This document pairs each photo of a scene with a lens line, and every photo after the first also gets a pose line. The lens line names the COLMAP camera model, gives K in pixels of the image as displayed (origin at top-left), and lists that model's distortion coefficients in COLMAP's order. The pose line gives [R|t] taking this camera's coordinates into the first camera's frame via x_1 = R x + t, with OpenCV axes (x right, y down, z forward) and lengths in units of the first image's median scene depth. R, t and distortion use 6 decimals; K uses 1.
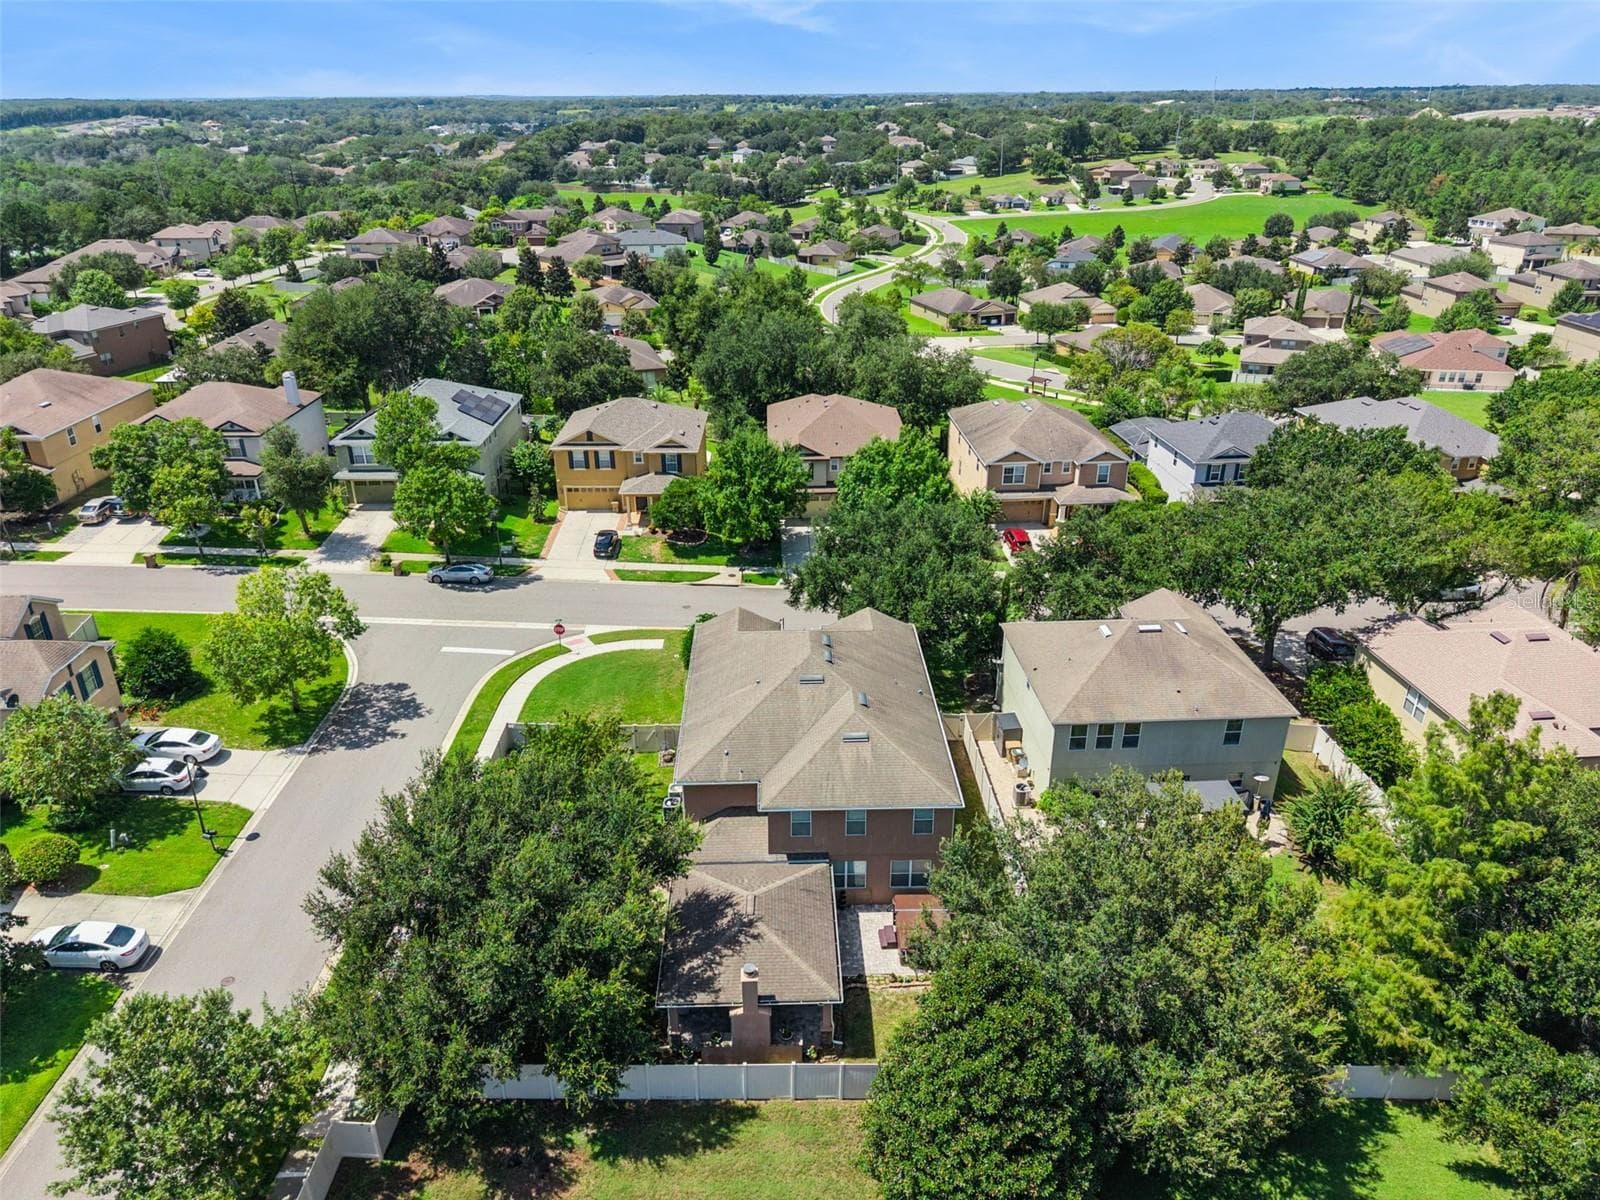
lens RADIAL K [[1082.0, 0, 800.0], [0, 1082.0, 600.0], [0, 0, 1]] dist [0.044752, -0.049567]
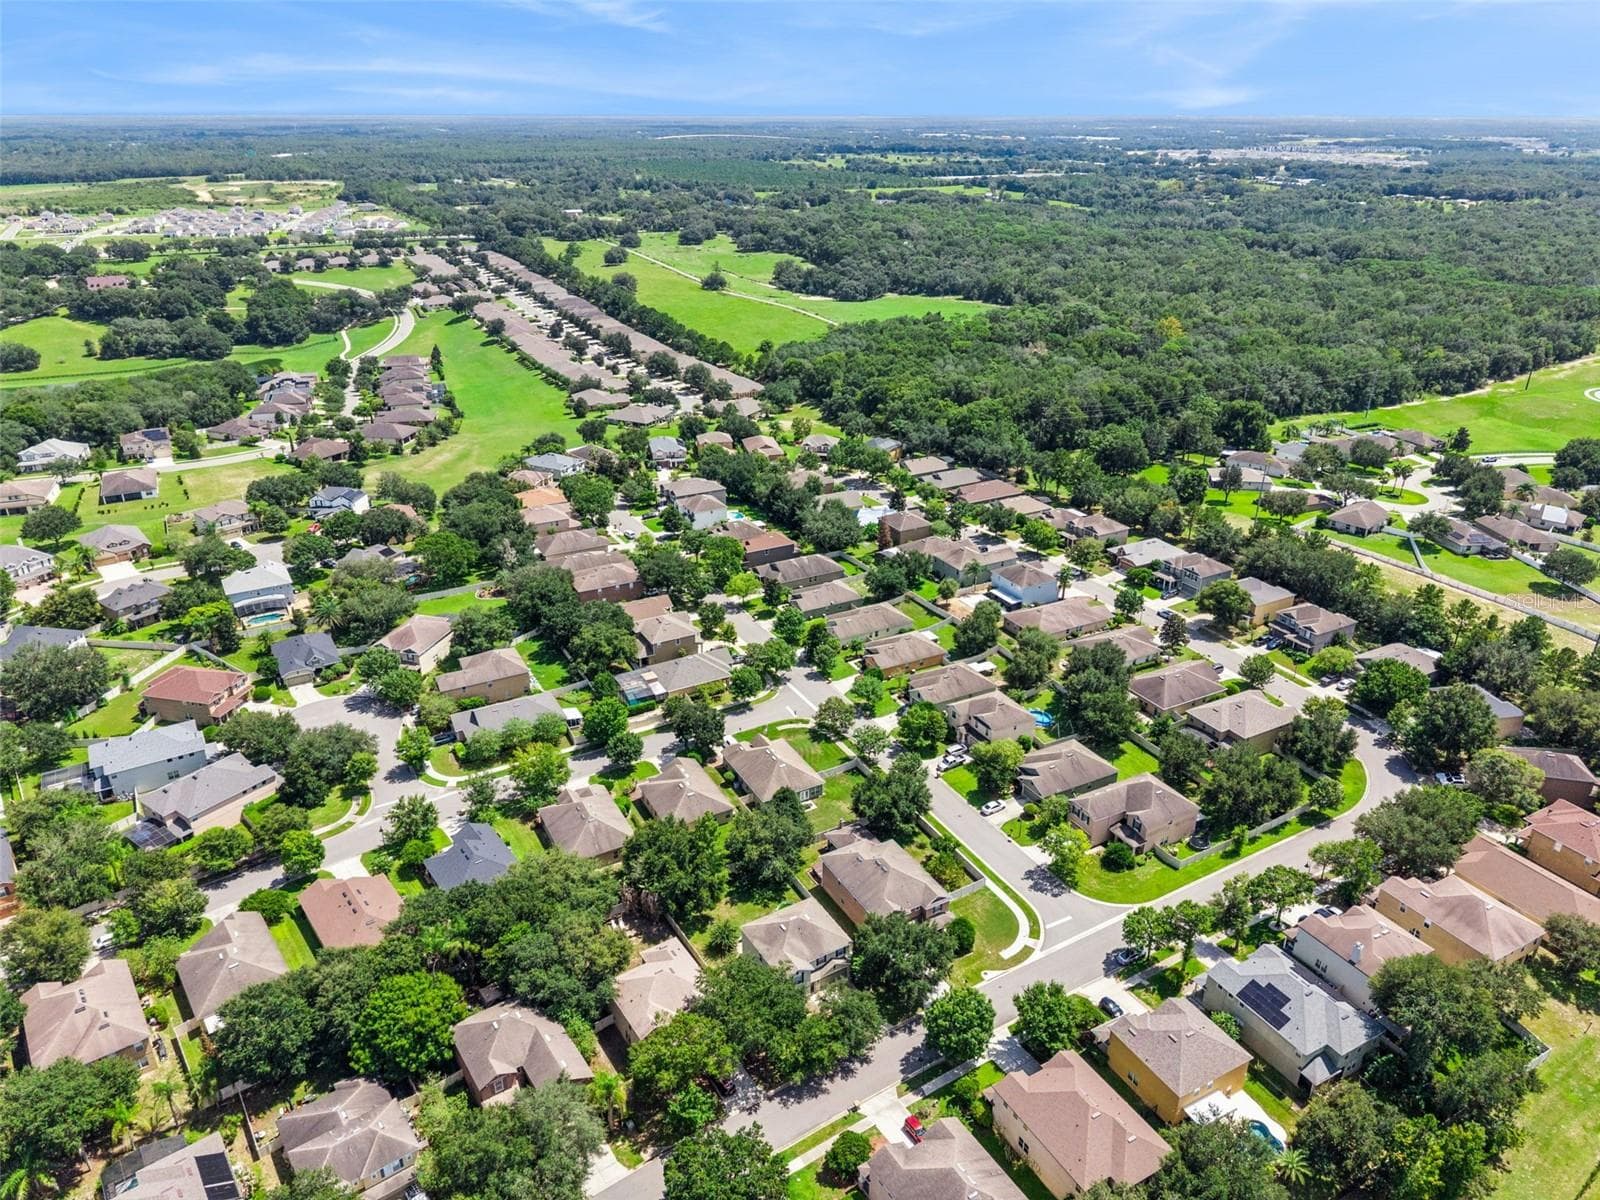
lens RADIAL K [[1127.8, 0, 800.0], [0, 1127.8, 600.0], [0, 0, 1]] dist [0.056259, -0.059210]
pose [[-0.862704, 0.182284, -0.471714, 1.215212], [-0.243292, 0.668136, 0.703138, -2.019524], [0.443340, 0.721364, -0.532055, 1.601974]]
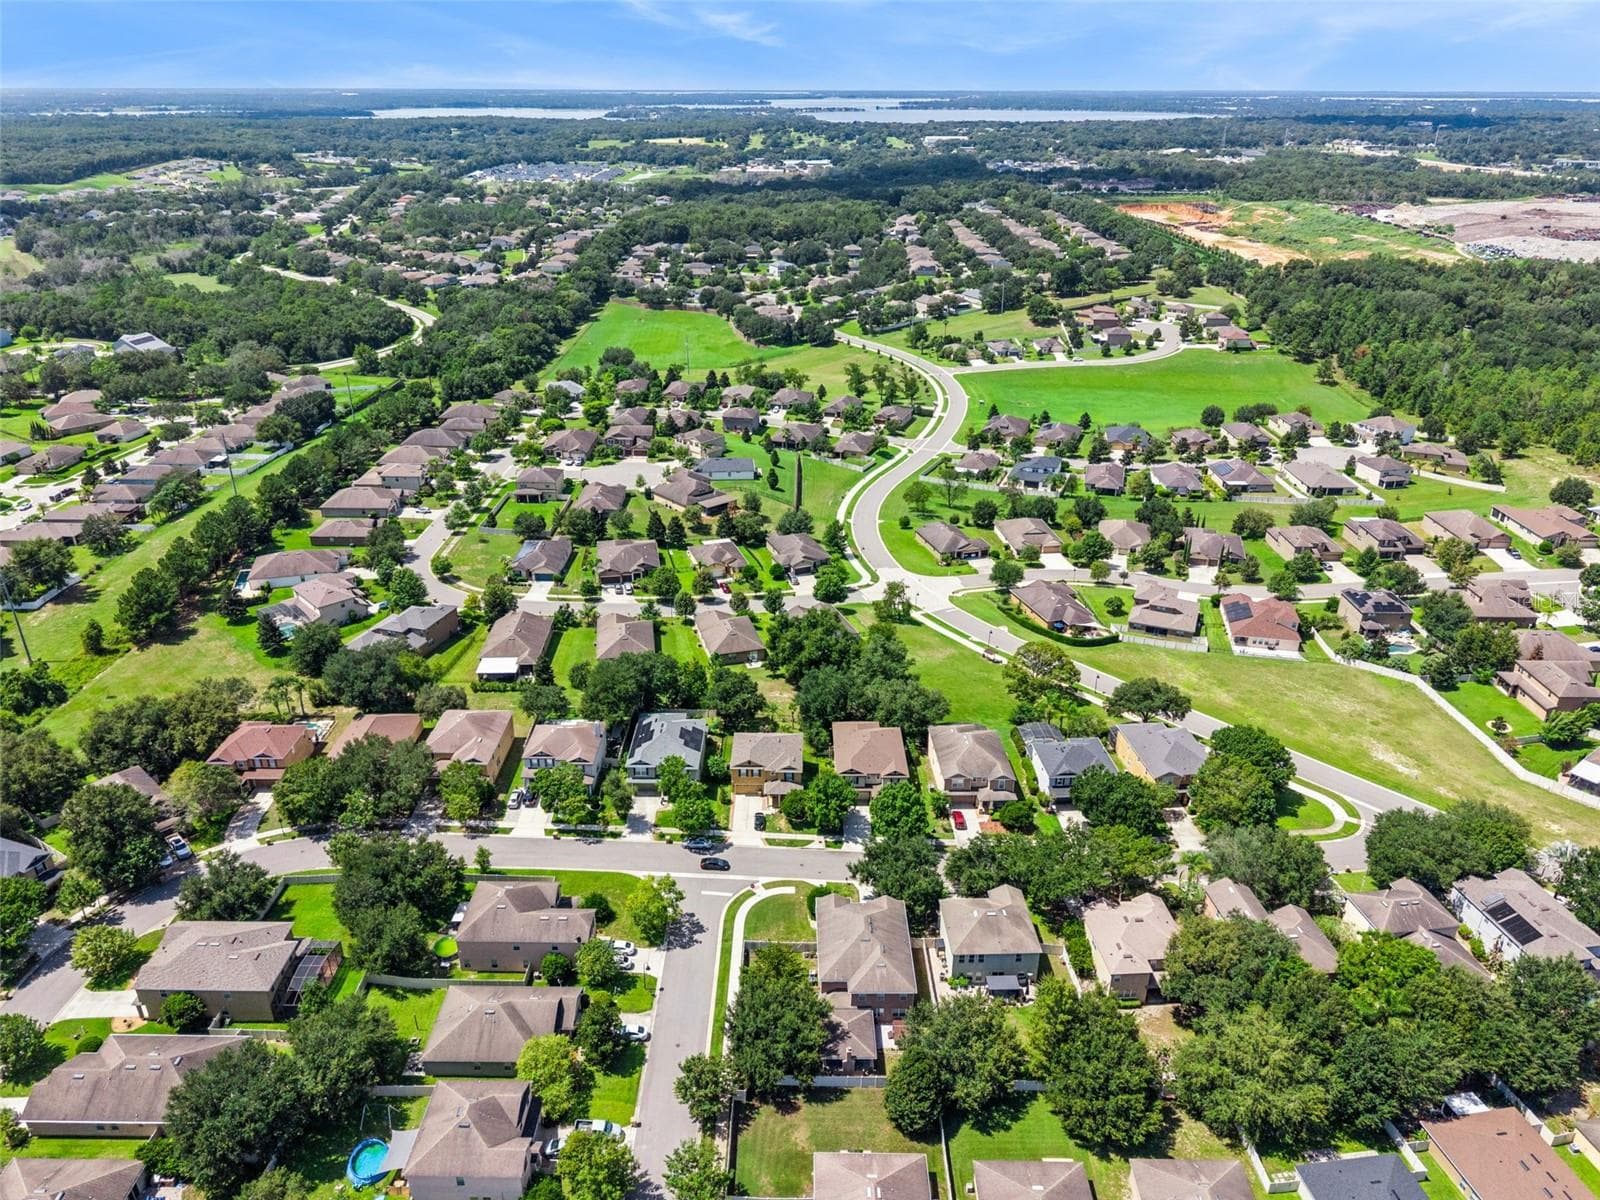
lens RADIAL K [[1127.8, 0, 800.0], [0, 1127.8, 600.0], [0, 0, 1]] dist [0.056259, -0.059210]
pose [[0.999834, 0.016171, -0.008406, -0.112383], [-0.016033, 0.999739, 0.016262, -0.646546], [0.008667, -0.016125, 0.999832, -1.462491]]
